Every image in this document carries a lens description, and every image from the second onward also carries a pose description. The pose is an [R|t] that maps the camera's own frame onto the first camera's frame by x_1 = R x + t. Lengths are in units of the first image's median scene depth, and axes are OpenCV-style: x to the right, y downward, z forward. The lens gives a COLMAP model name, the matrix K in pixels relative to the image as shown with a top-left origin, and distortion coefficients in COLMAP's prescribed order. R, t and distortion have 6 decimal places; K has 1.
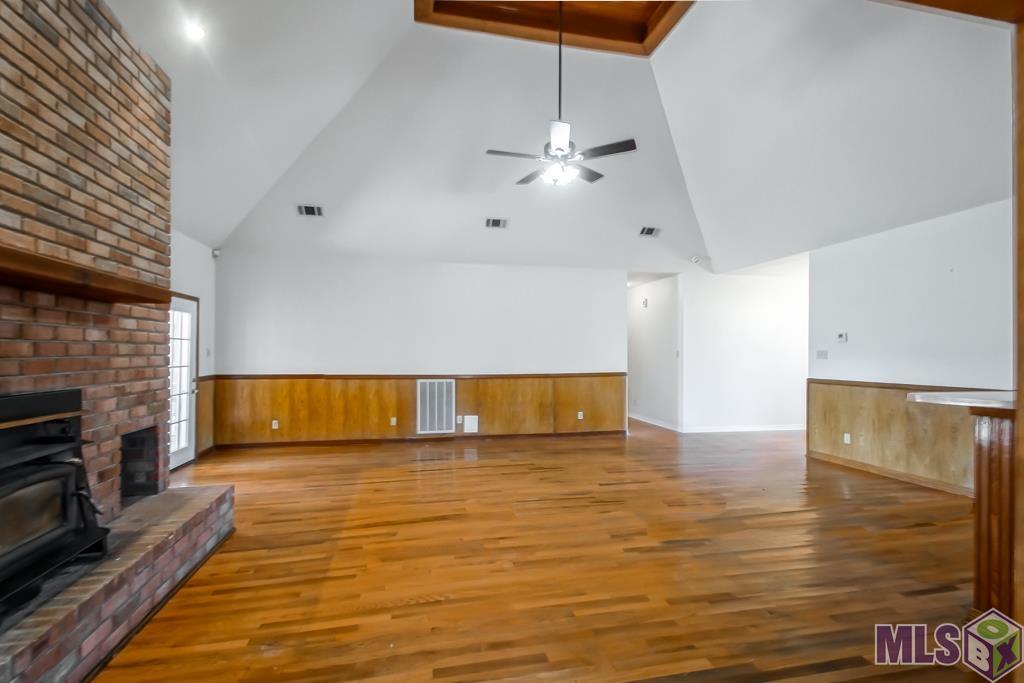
lens RADIAL K [[456.5, 0, 493.6], [0, 456.5, 353.1], [0, 0, 1]] dist [0.026117, -0.000217]
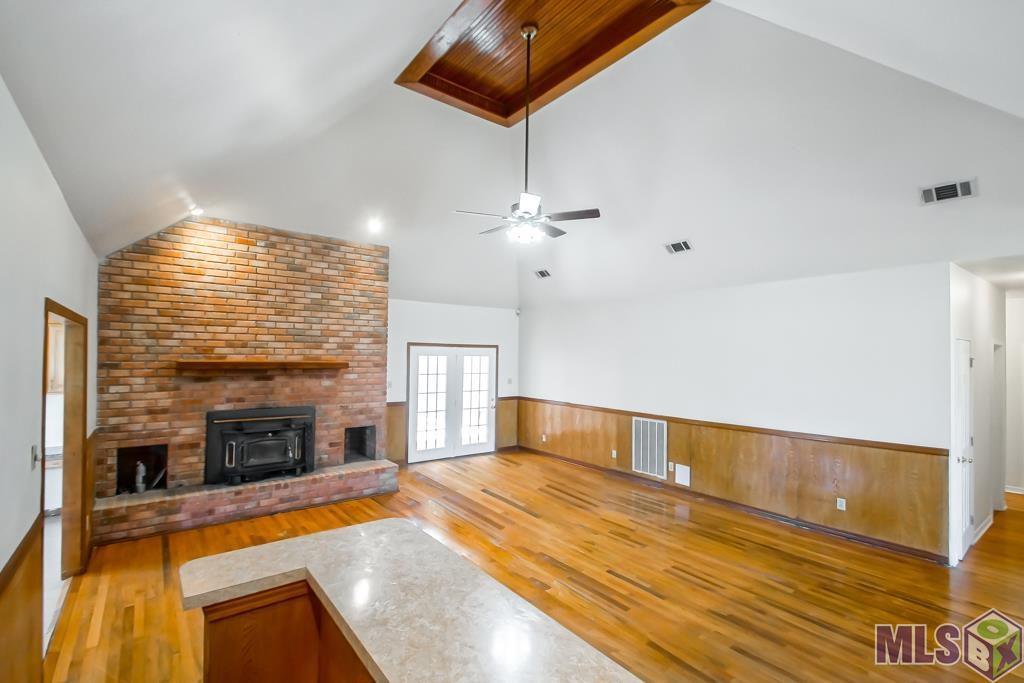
lens RADIAL K [[456.5, 0, 493.6], [0, 456.5, 353.1], [0, 0, 1]] dist [0.026117, -0.000217]
pose [[0.418002, -0.006630, -0.908422, 0.714192], [-0.008254, 0.999904, -0.011096, -0.077229], [0.908409, 0.012136, 0.417907, 0.360859]]
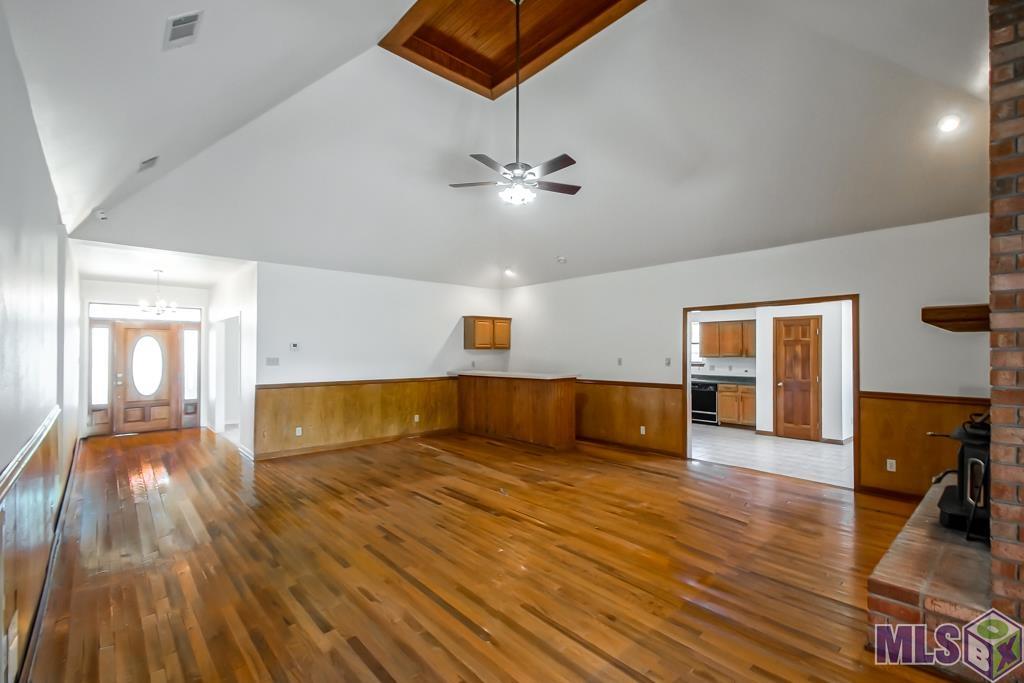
lens RADIAL K [[452.7, 0, 527.7], [0, 452.7, 350.9], [0, 0, 1]] dist [0.024909, 0.000027]
pose [[-0.530637, 0.001070, 0.847598, -0.522308], [-0.003326, 0.999989, -0.003345, -0.020717], [-0.847593, -0.004595, -0.530628, 1.064117]]
